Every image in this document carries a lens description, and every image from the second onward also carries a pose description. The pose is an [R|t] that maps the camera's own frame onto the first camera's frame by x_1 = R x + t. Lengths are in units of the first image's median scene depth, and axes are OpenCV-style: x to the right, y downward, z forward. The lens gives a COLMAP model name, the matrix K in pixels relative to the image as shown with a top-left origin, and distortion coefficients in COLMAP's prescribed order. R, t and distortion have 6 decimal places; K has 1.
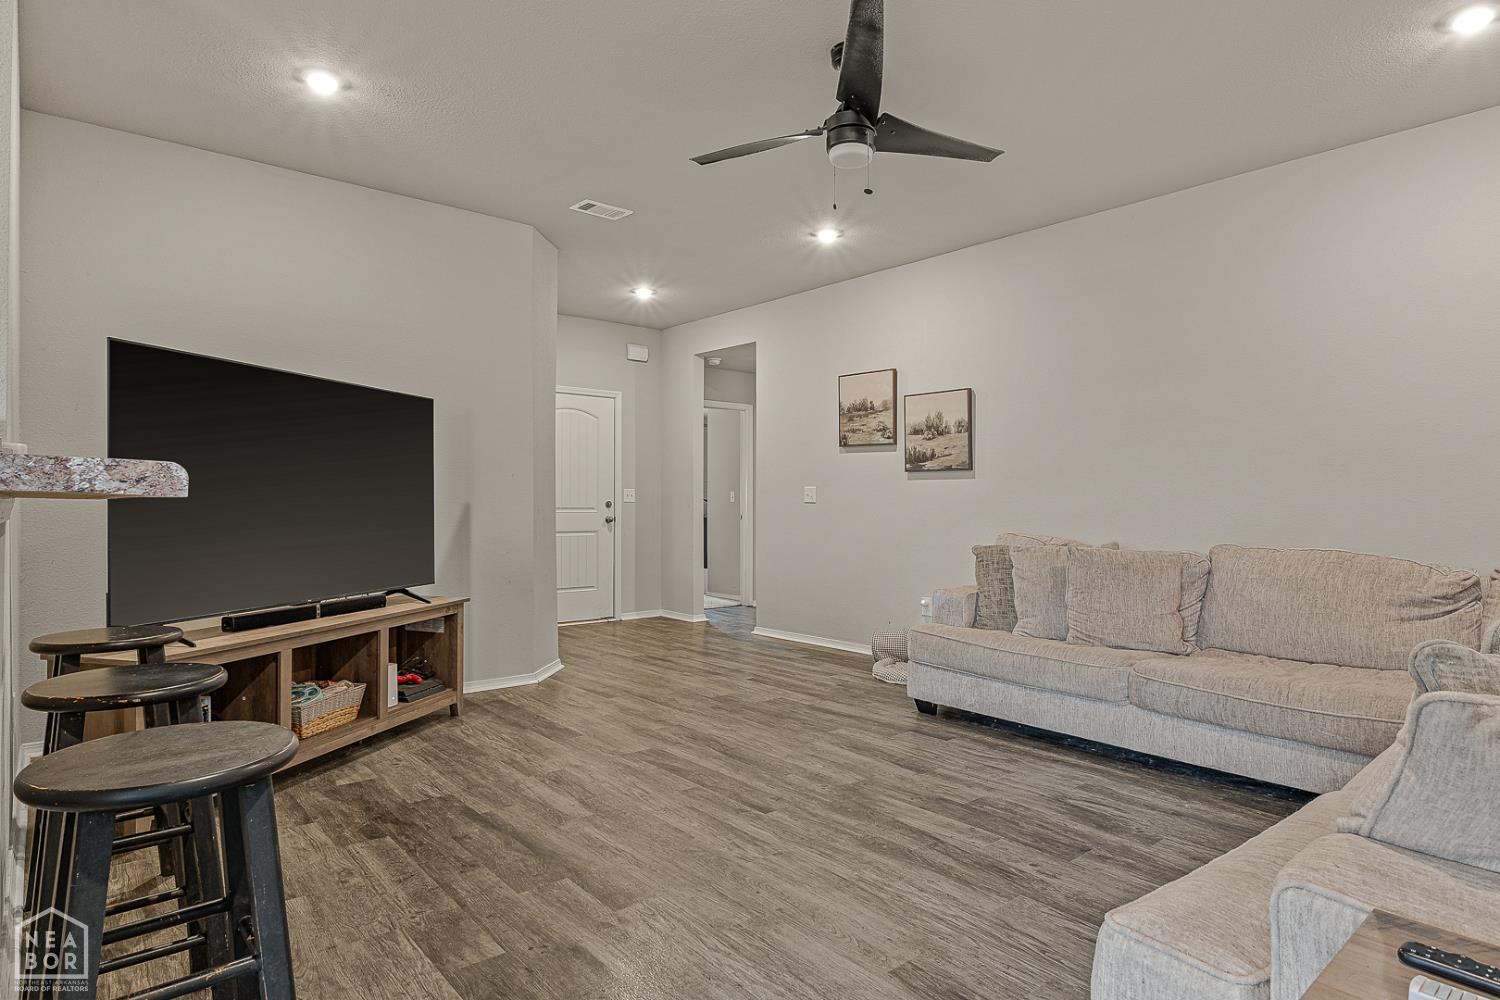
lens RADIAL K [[823.2, 0, 750.0], [0, 823.2, 500.0], [0, 0, 1]] dist [-0.003715, -0.000739]
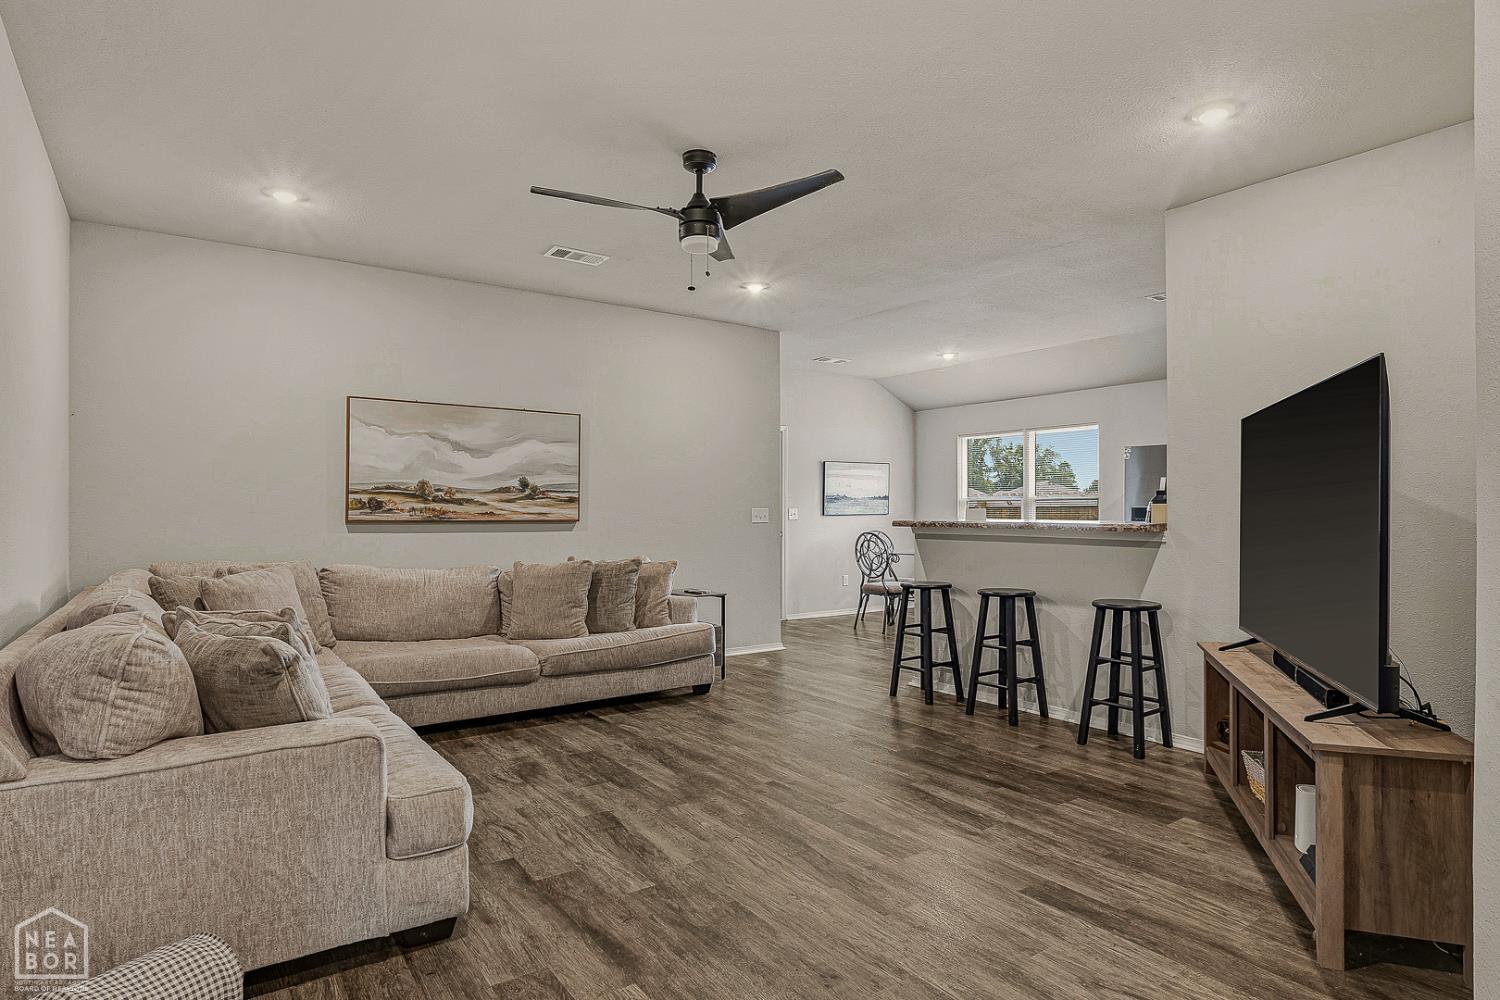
lens RADIAL K [[823.2, 0, 750.0], [0, 823.2, 500.0], [0, 0, 1]] dist [-0.003715, -0.000739]
pose [[-0.996086, -0.002825, 0.088340, -0.052799], [-0.004160, 0.999880, -0.014933, -0.030790], [-0.088287, -0.015242, -0.995978, 2.129954]]
